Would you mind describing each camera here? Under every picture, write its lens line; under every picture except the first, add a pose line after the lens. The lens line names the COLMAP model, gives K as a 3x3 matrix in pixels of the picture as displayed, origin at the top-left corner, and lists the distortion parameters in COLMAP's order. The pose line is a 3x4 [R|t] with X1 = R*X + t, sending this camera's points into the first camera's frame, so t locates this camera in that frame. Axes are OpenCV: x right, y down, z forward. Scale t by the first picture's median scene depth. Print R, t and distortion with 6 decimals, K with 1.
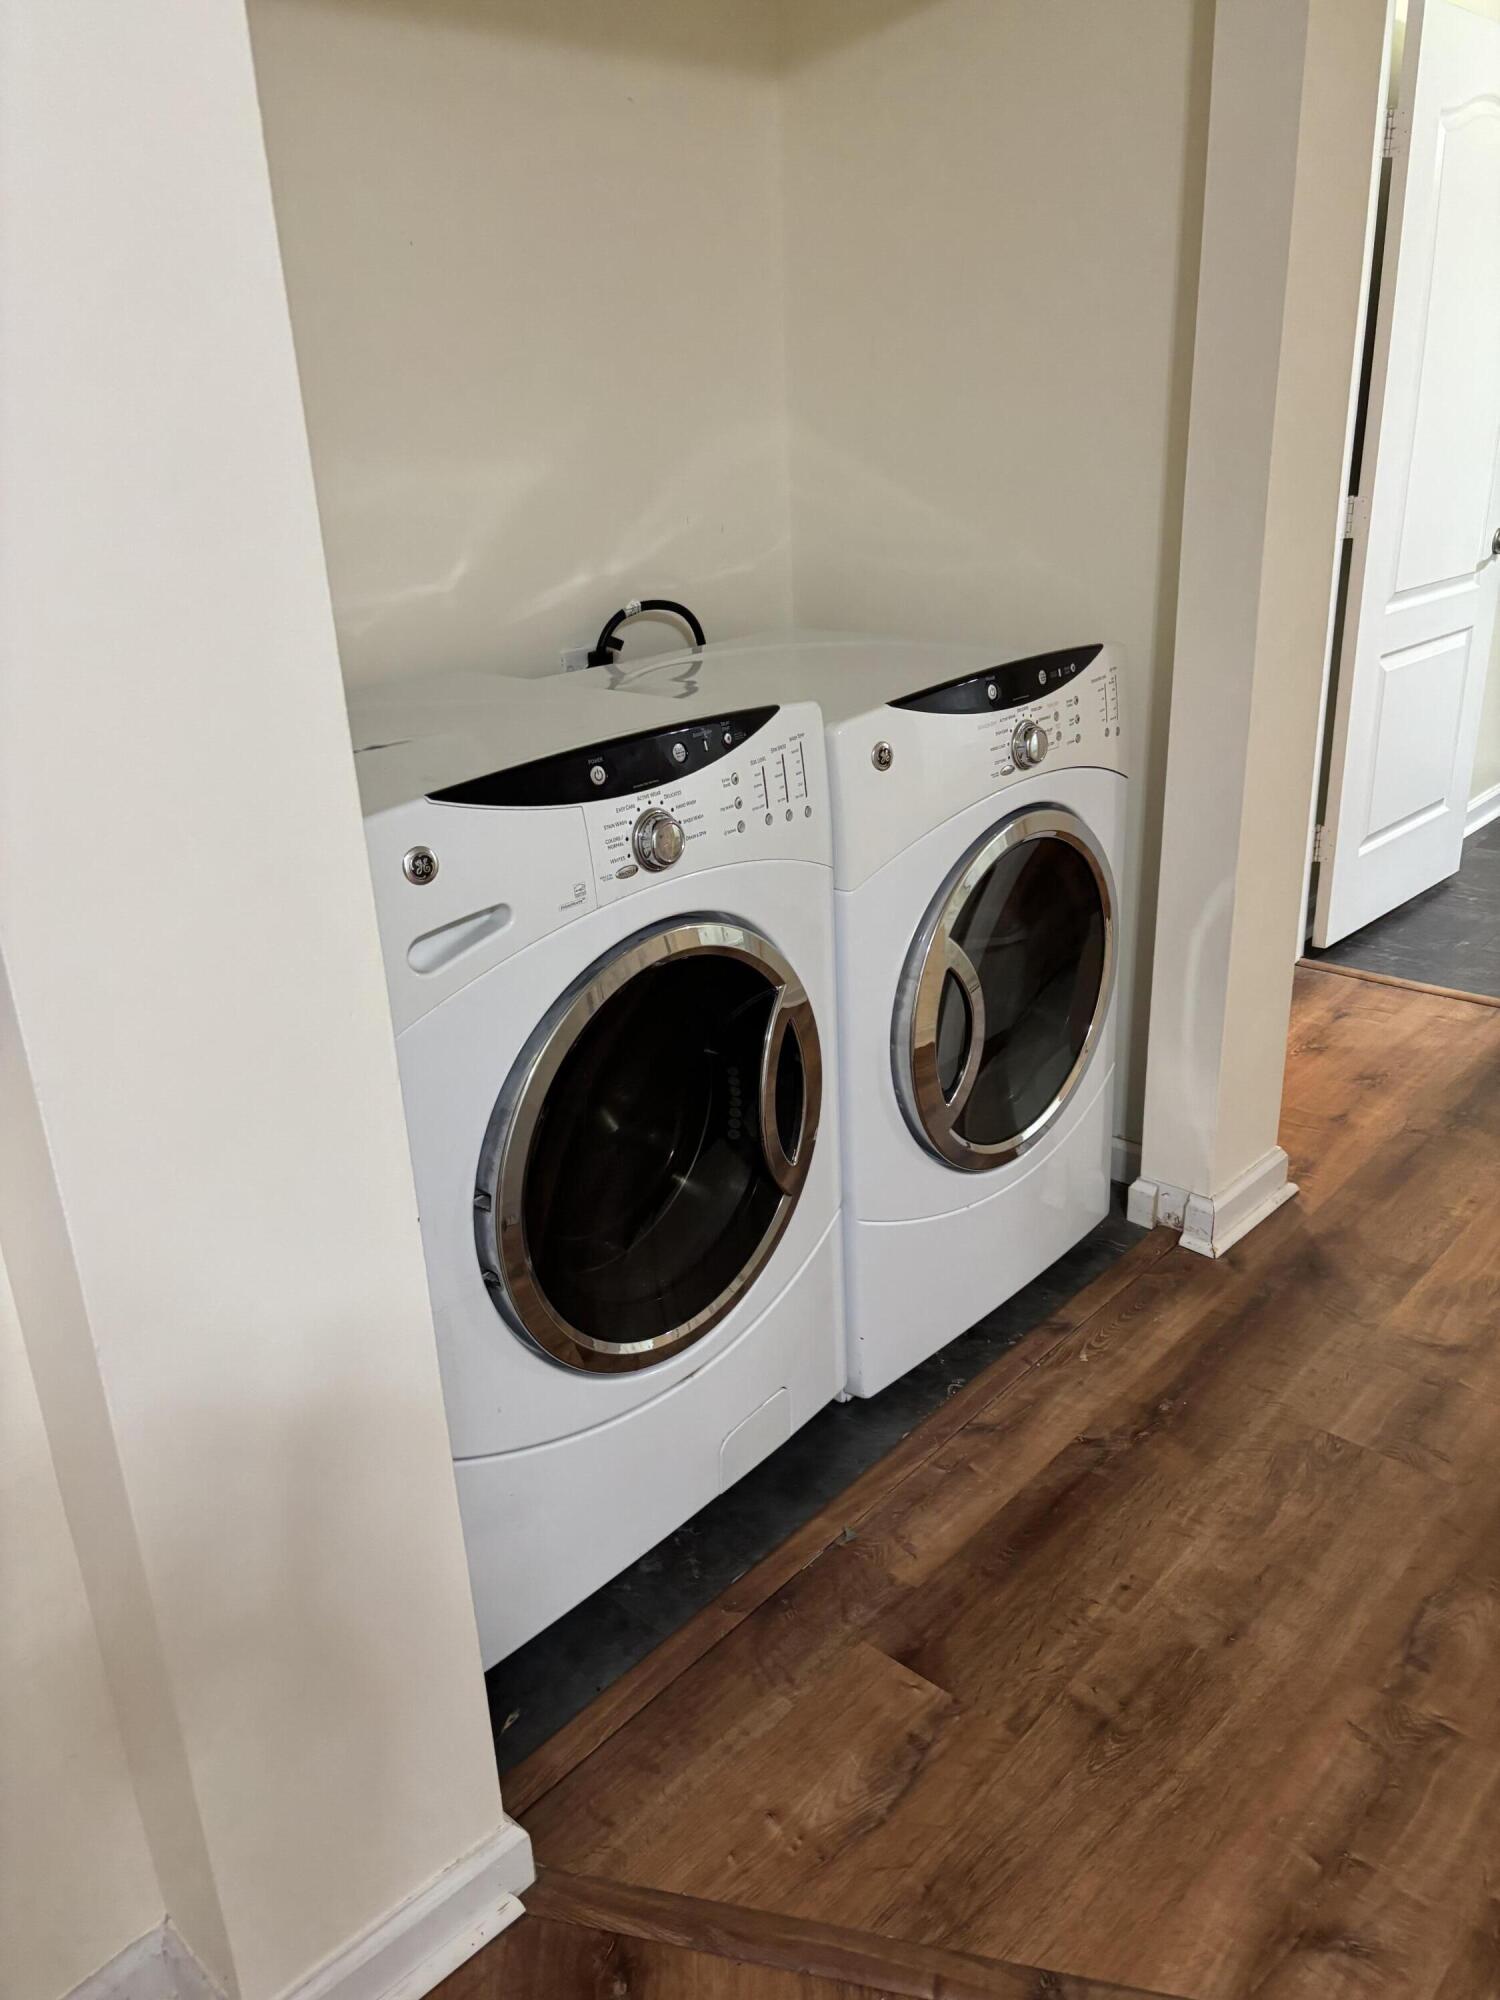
lens RADIAL K [[1478.2, 0, 750.0], [0, 1478.2, 1000.0], [0, 0, 1]] dist [0.036657, -0.052854]
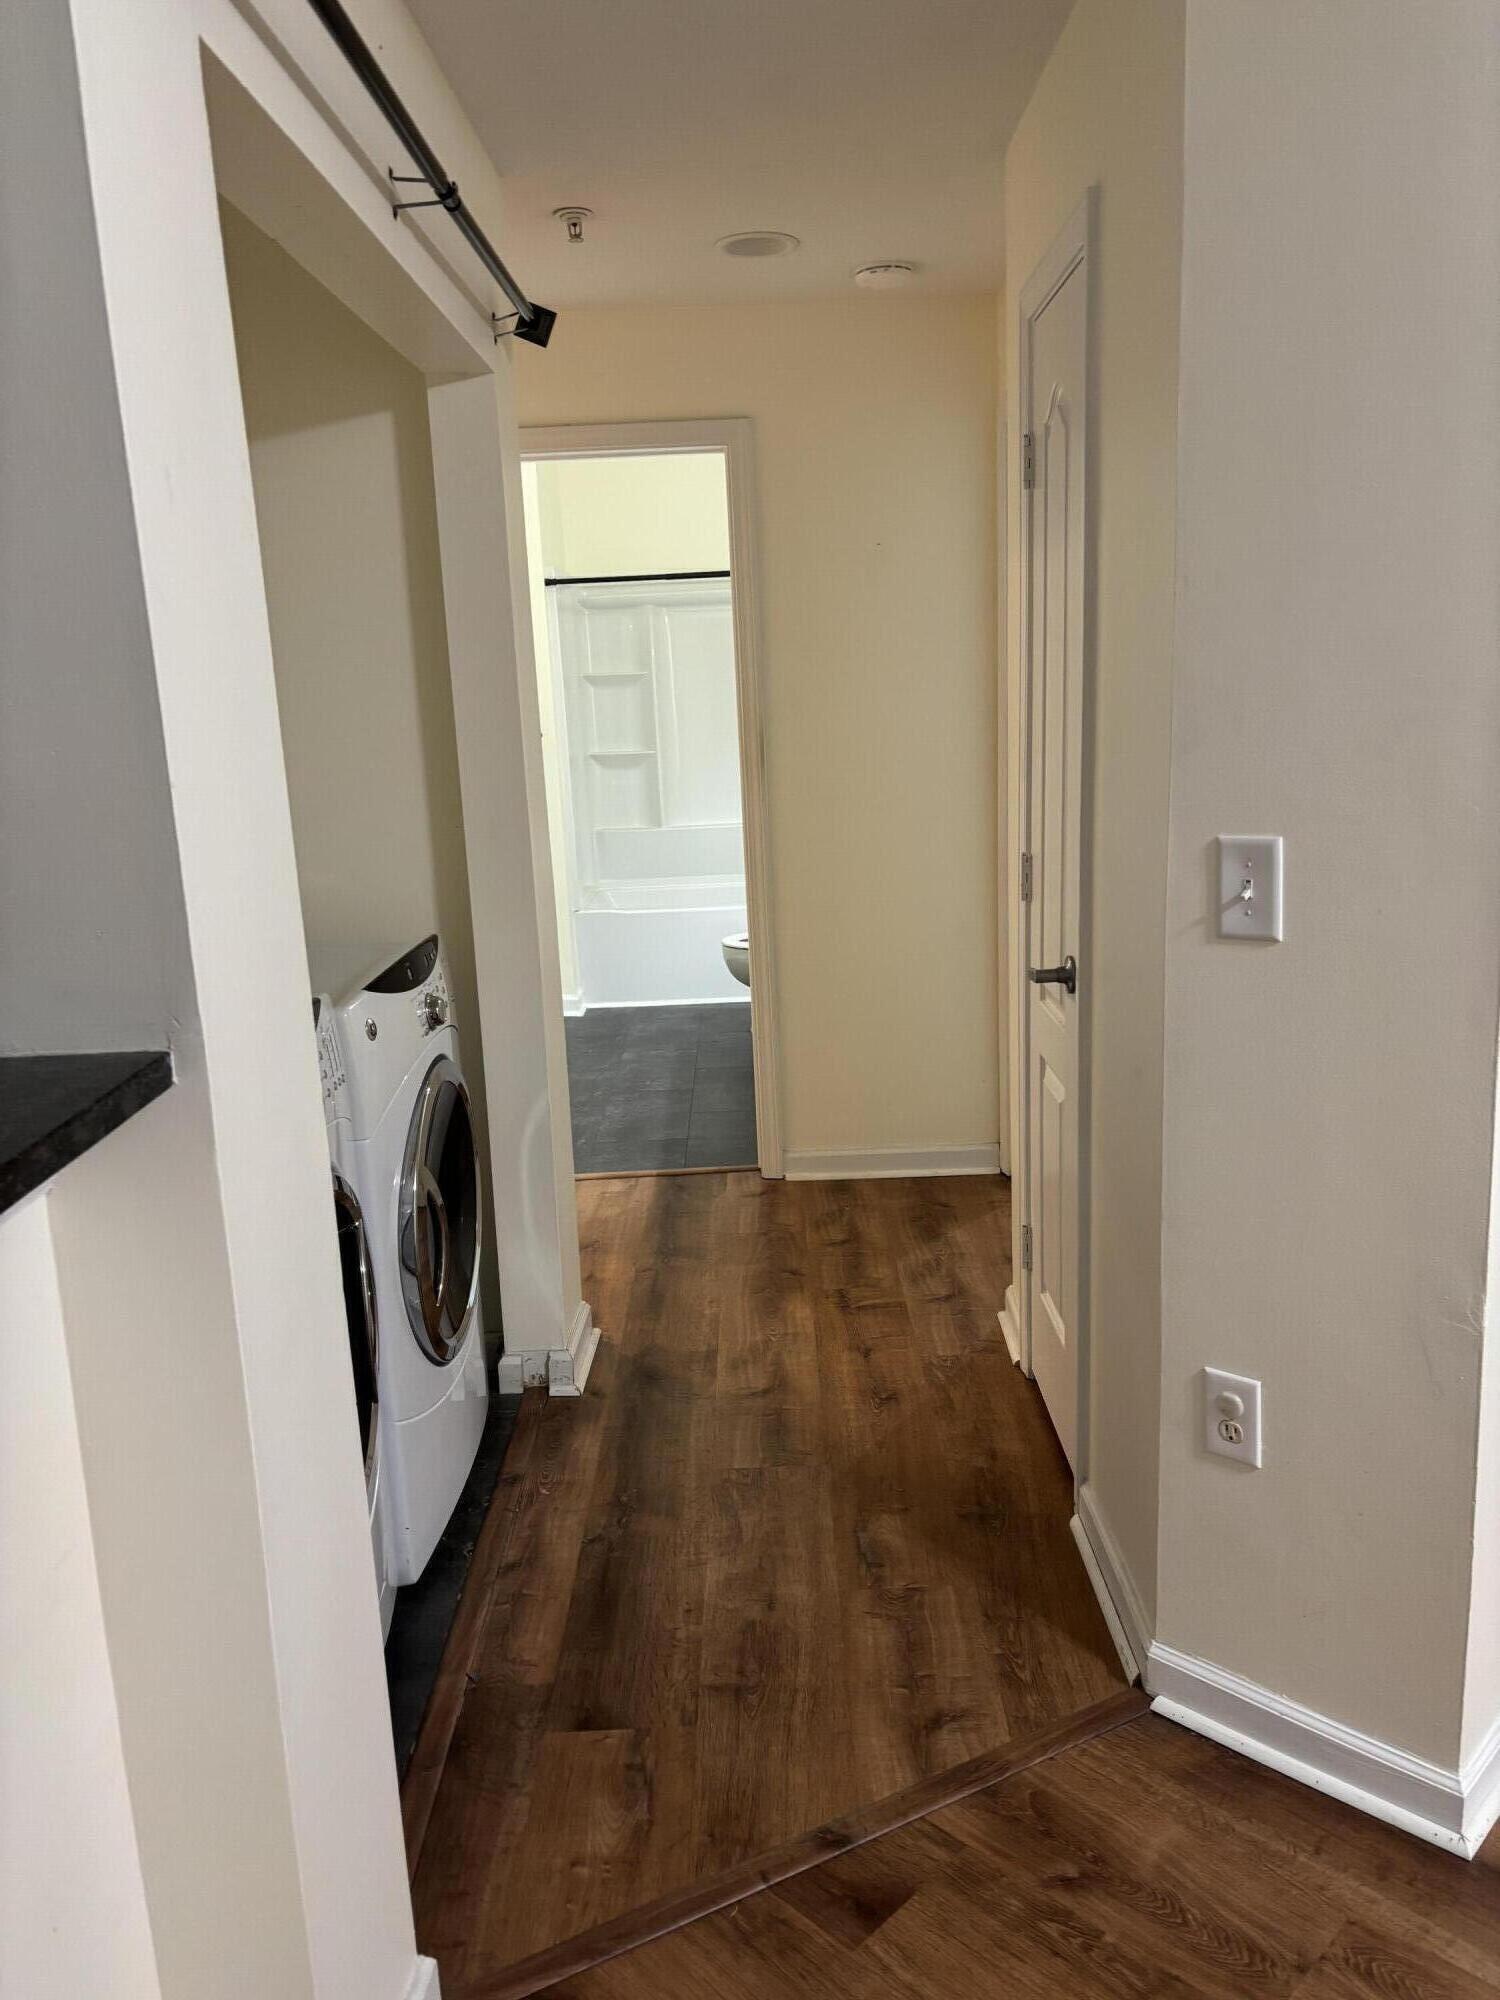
lens RADIAL K [[1478.2, 0, 750.0], [0, 1478.2, 1000.0], [0, 0, 1]] dist [0.036657, -0.052854]
pose [[0.743308, -0.130174, 0.656162, -0.497765], [0.255800, 0.961648, -0.098994, 0.018253], [-0.618110, 0.241429, 0.748099, -0.150222]]
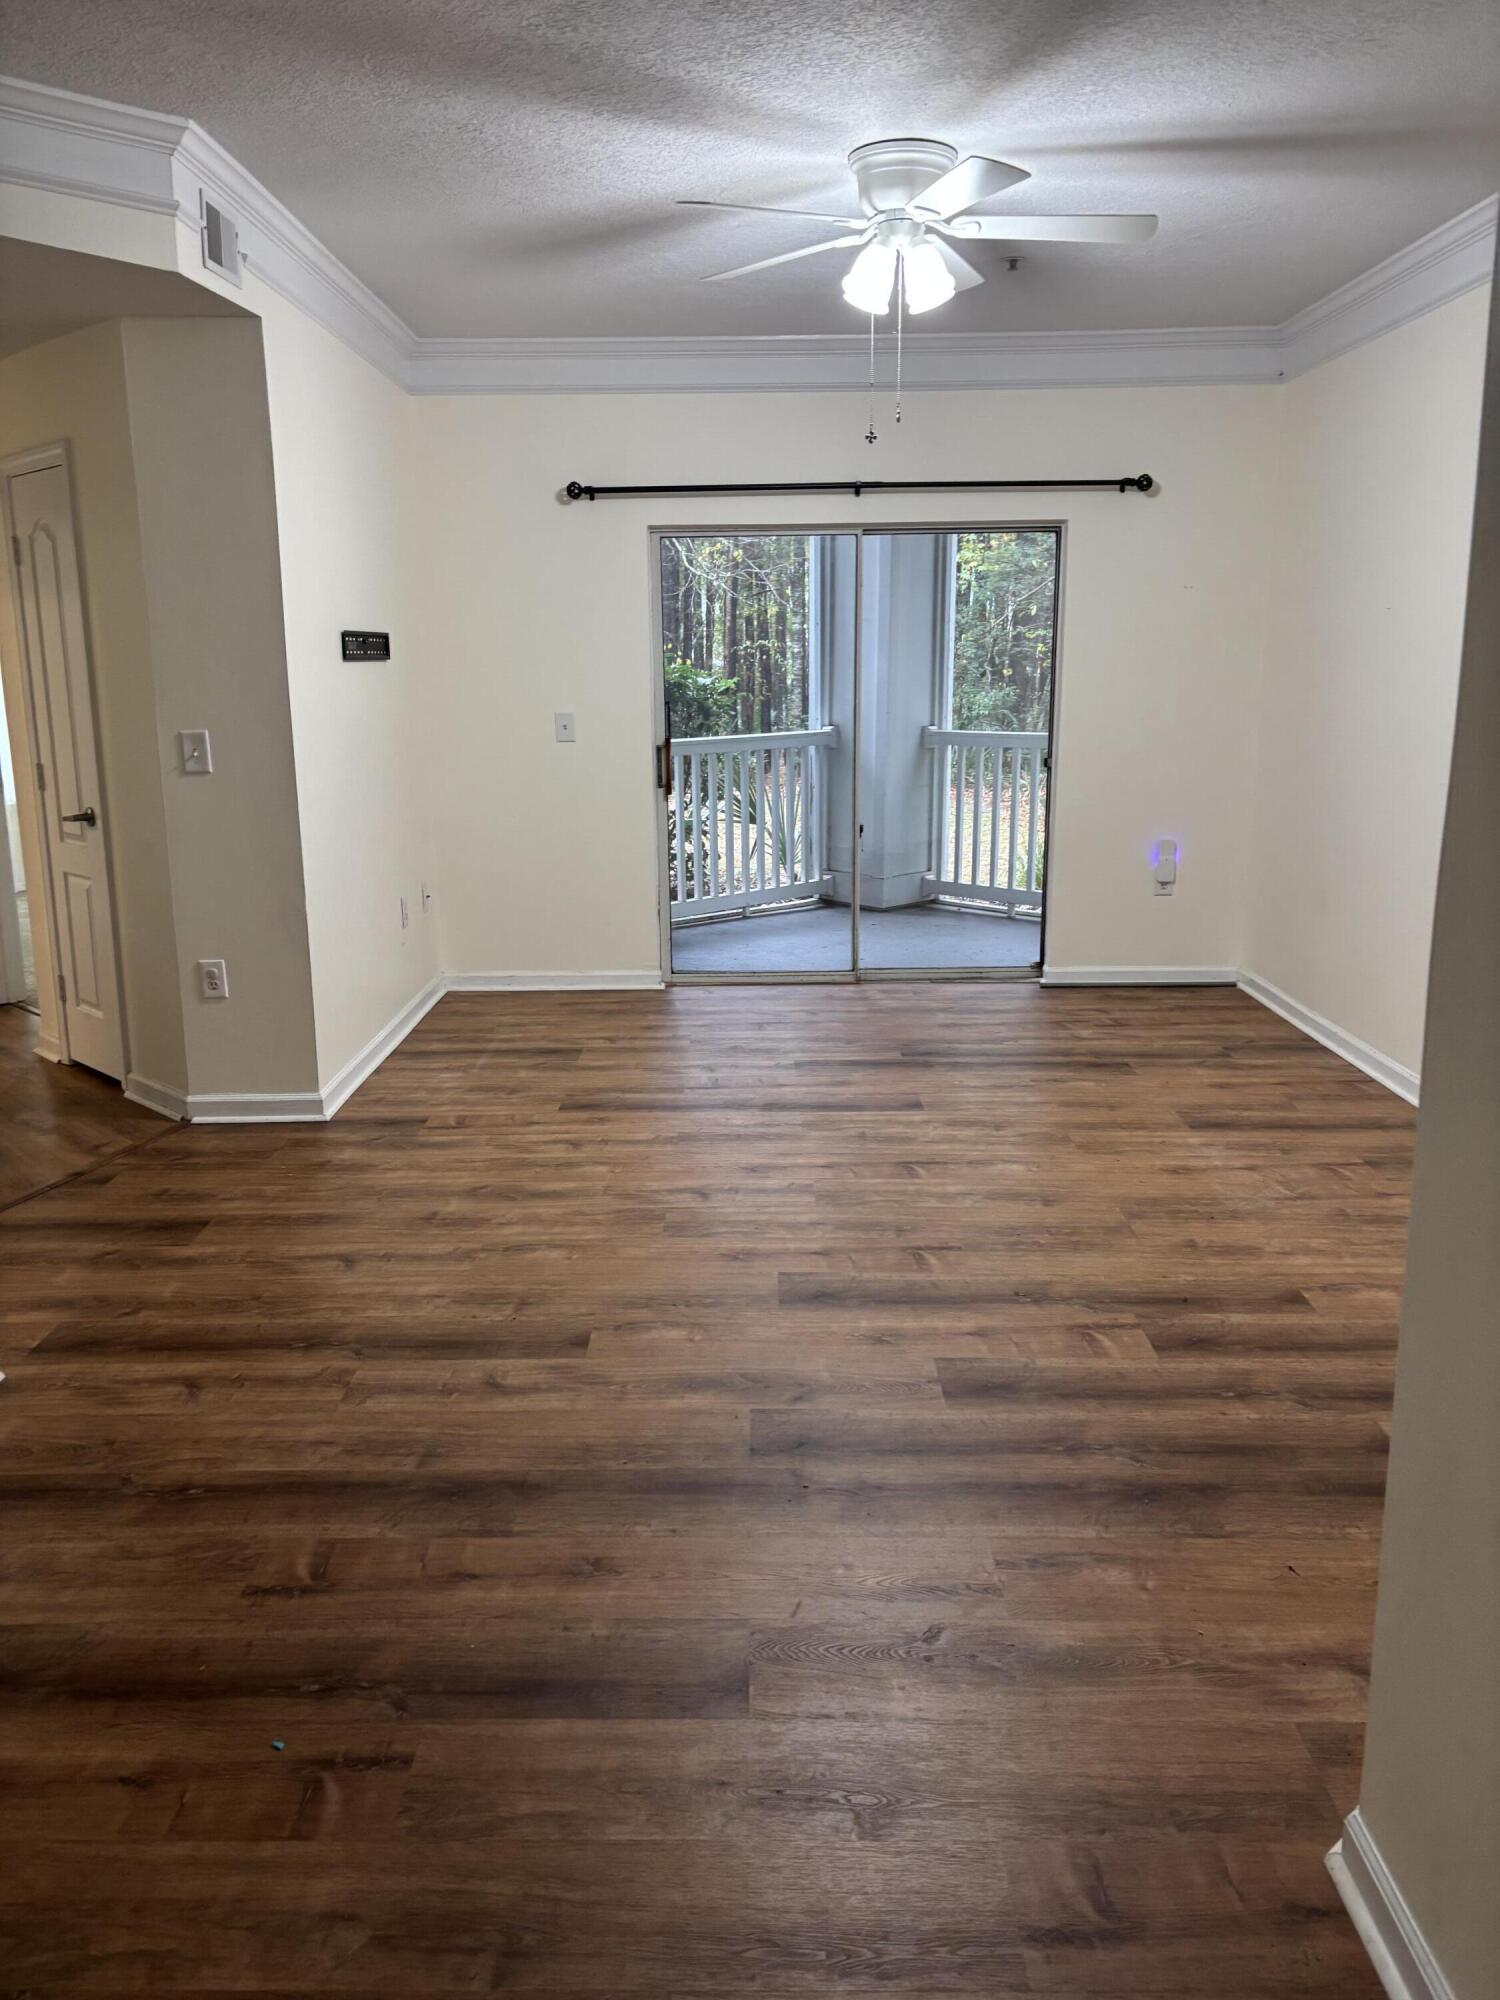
lens RADIAL K [[1478.2, 0, 750.0], [0, 1478.2, 1000.0], [0, 0, 1]] dist [0.036657, -0.052854]
pose [[0.044097, -0.176617, 0.983291, -2.091790], [0.364731, 0.919156, 0.148740, 0.288034], [-0.930068, 0.352078, 0.104949, -0.616846]]
